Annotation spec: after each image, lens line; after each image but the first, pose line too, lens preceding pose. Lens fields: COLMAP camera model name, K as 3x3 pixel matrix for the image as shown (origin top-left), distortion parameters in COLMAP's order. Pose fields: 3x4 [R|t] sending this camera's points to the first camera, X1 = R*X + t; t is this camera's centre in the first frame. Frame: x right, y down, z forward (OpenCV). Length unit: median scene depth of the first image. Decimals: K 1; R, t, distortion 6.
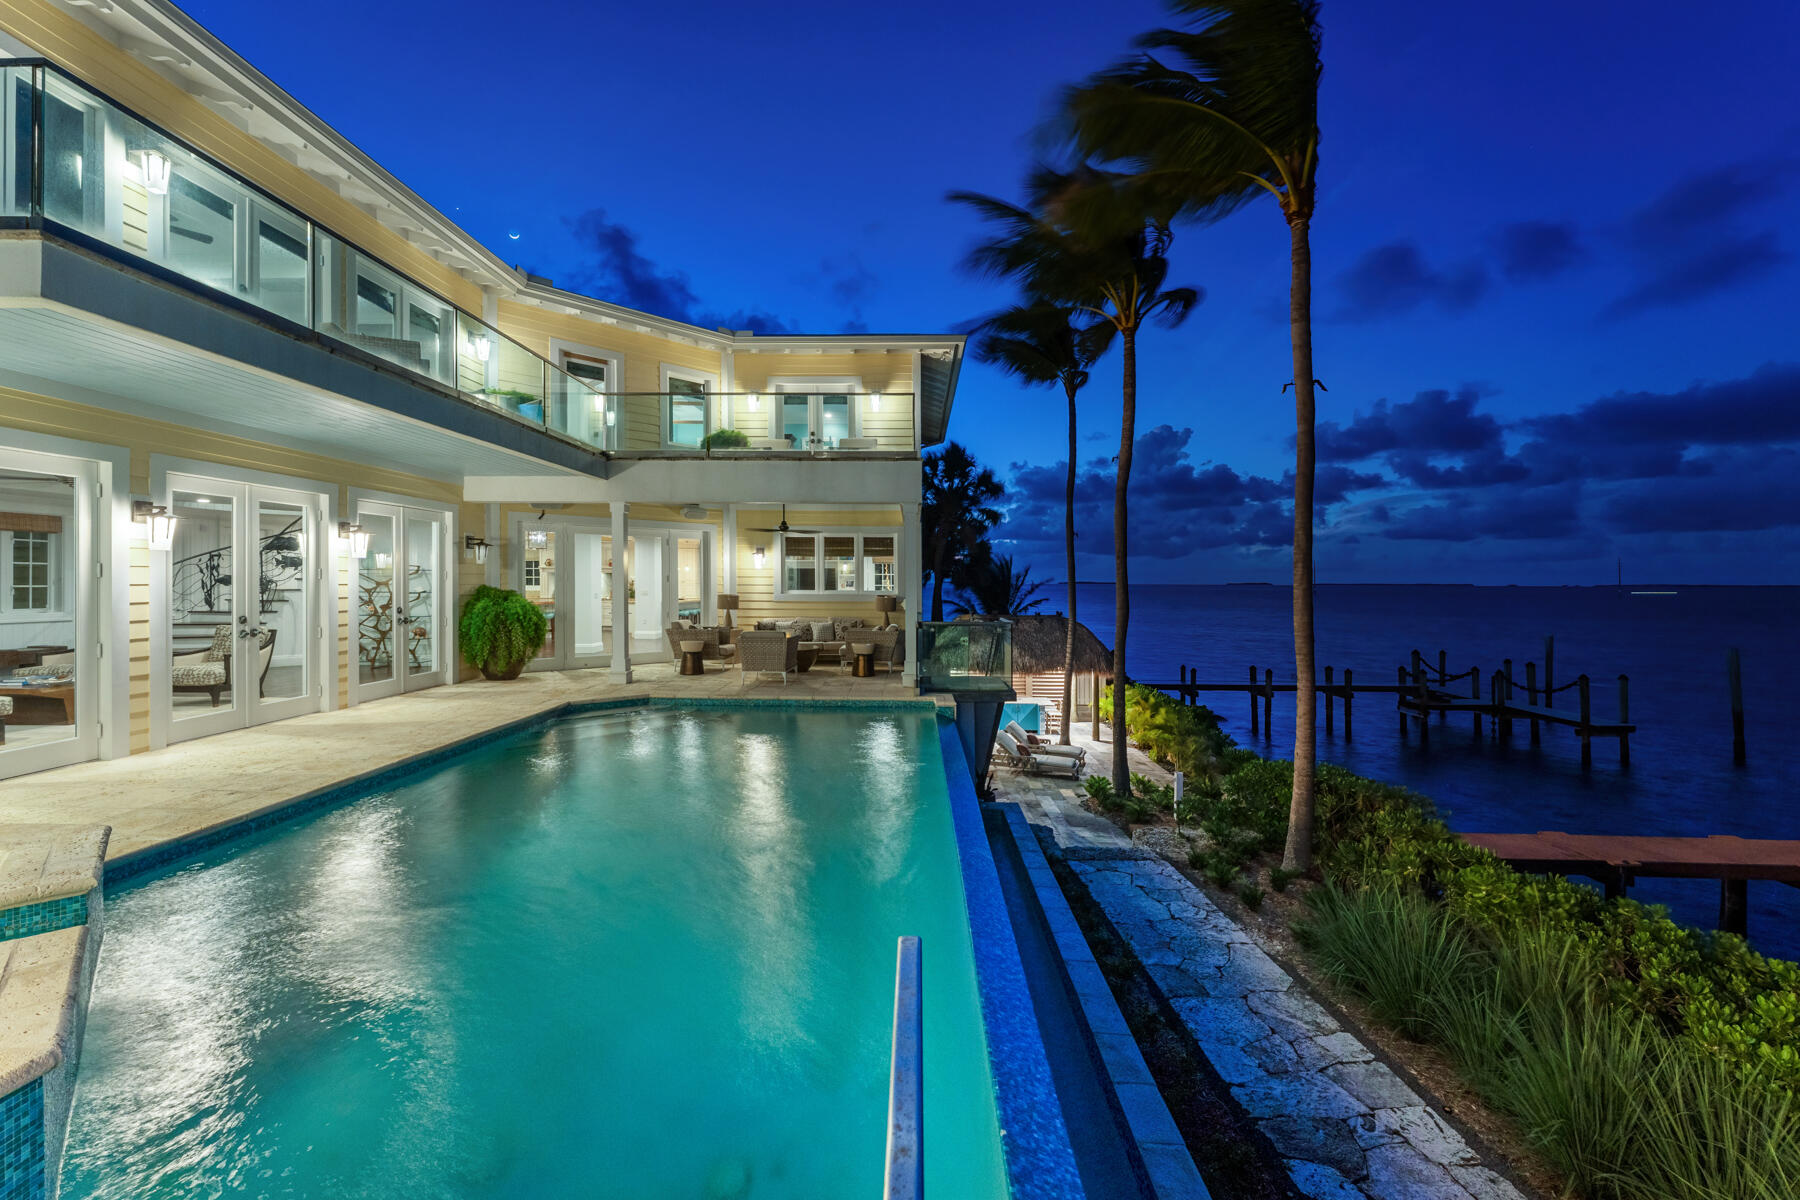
lens RADIAL K [[748.8, 0, 896.3], [0, 748.8, 587.7], [0, 0, 1]] dist [-0.004514, -0.001236]
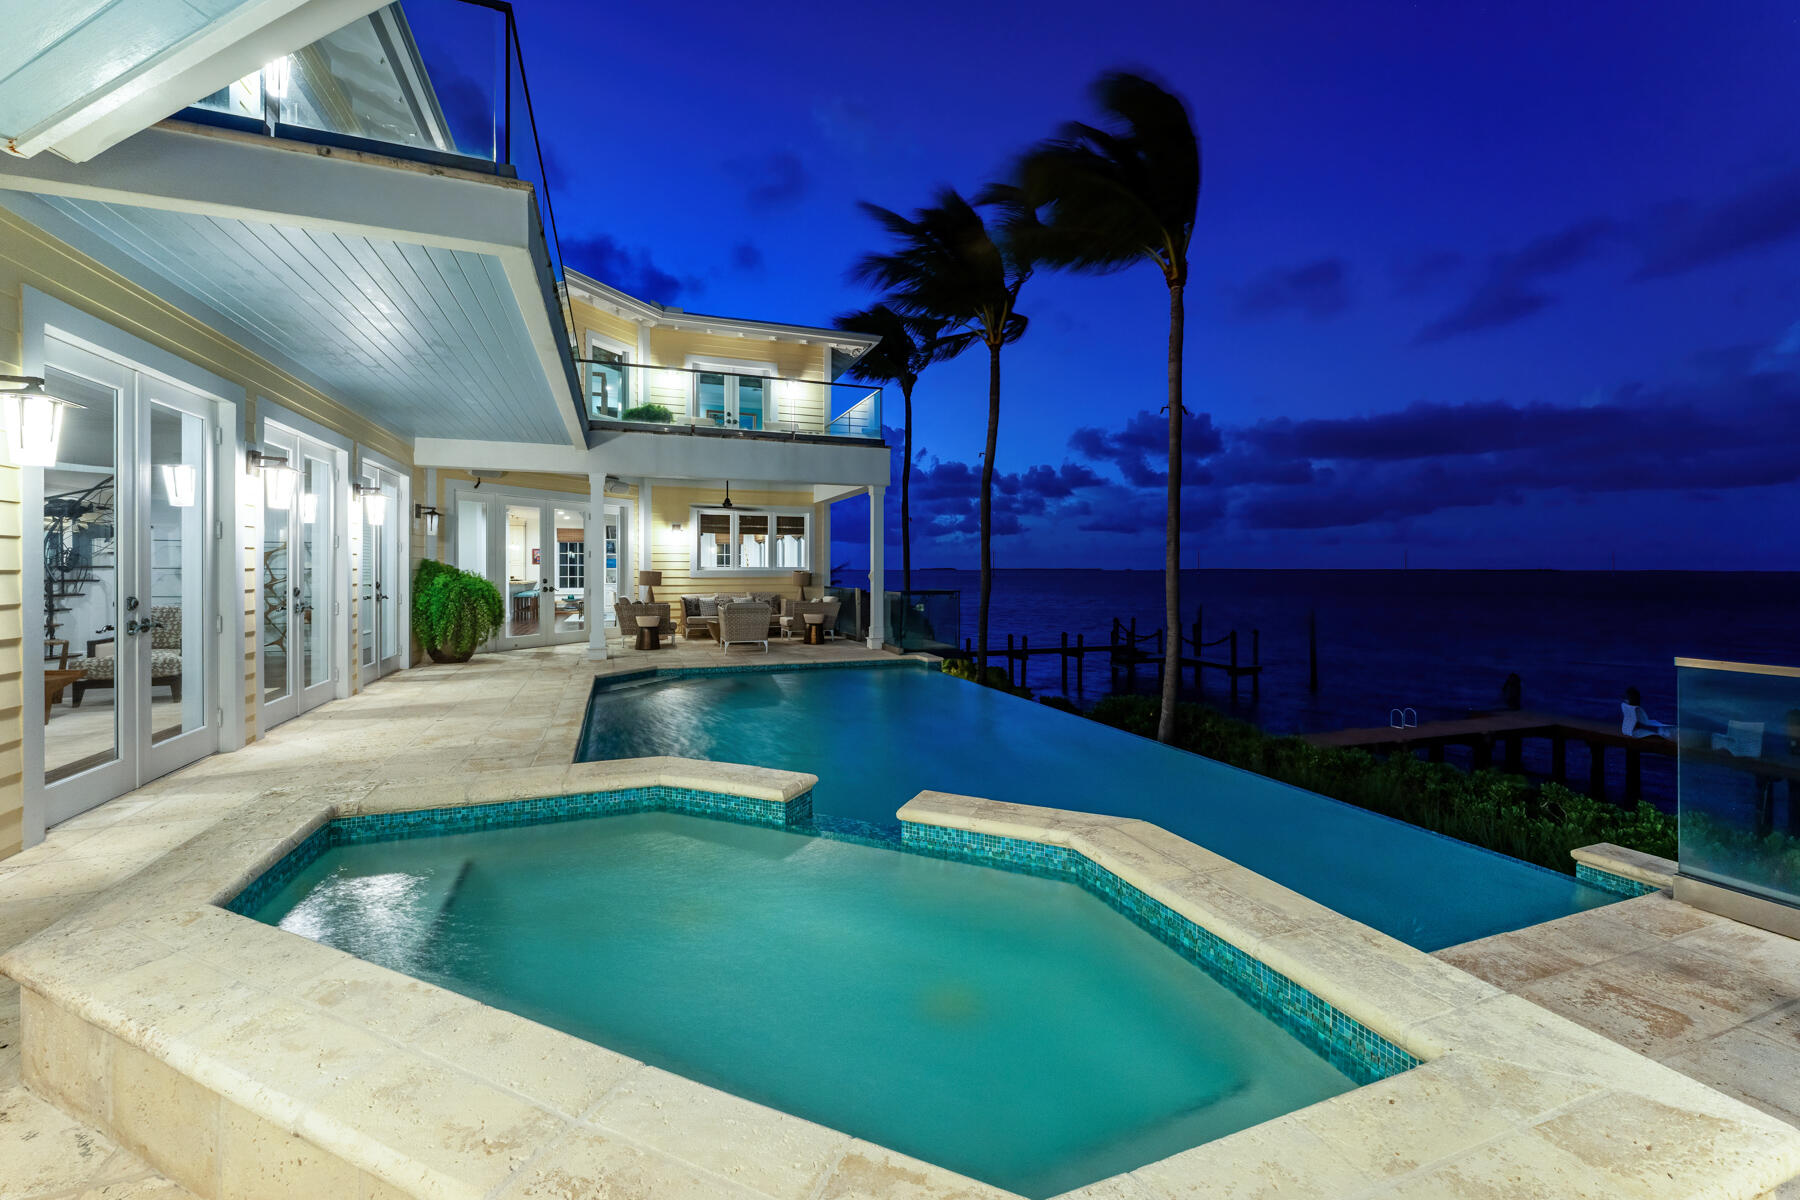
lens RADIAL K [[748.8, 0, 891.5], [0, 748.8, 585.3], [0, 0, 1]] dist [-0.004514, -0.001236]
pose [[0.925311, -0.011632, 0.379032, -0.302487], [0.005055, 0.999819, 0.018342, 0.011813], [-0.379176, -0.015056, 0.925202, -0.035755]]
